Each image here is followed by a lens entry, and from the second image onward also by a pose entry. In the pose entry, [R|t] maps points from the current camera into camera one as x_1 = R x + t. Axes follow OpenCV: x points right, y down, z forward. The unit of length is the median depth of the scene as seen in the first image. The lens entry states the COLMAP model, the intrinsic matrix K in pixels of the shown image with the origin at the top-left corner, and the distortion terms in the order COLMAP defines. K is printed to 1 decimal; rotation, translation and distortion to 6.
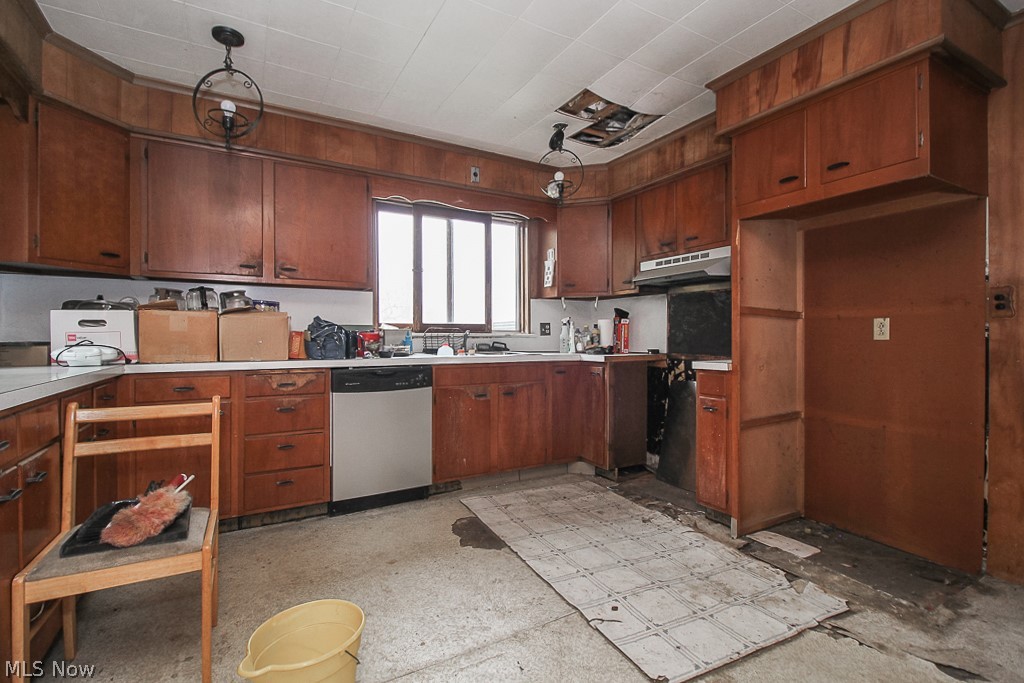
lens RADIAL K [[466.9, 0, 512.0], [0, 466.9, 341.5], [0, 0, 1]] dist [-0.016455, -0.000160]
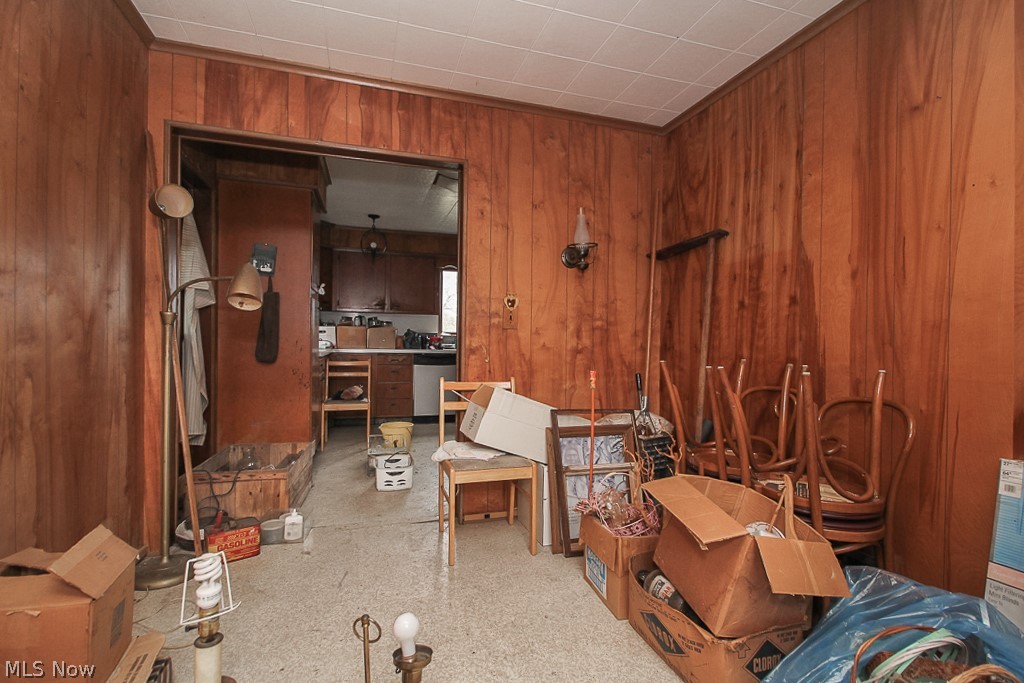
lens RADIAL K [[466.9, 0, 512.0], [0, 466.9, 341.5], [0, 0, 1]] dist [-0.016455, -0.000160]
pose [[0.976204, 0.014063, -0.216398, 0.532660], [-0.016311, 0.999830, -0.008607, 0.014897], [0.216240, 0.011932, 0.976267, -1.031231]]
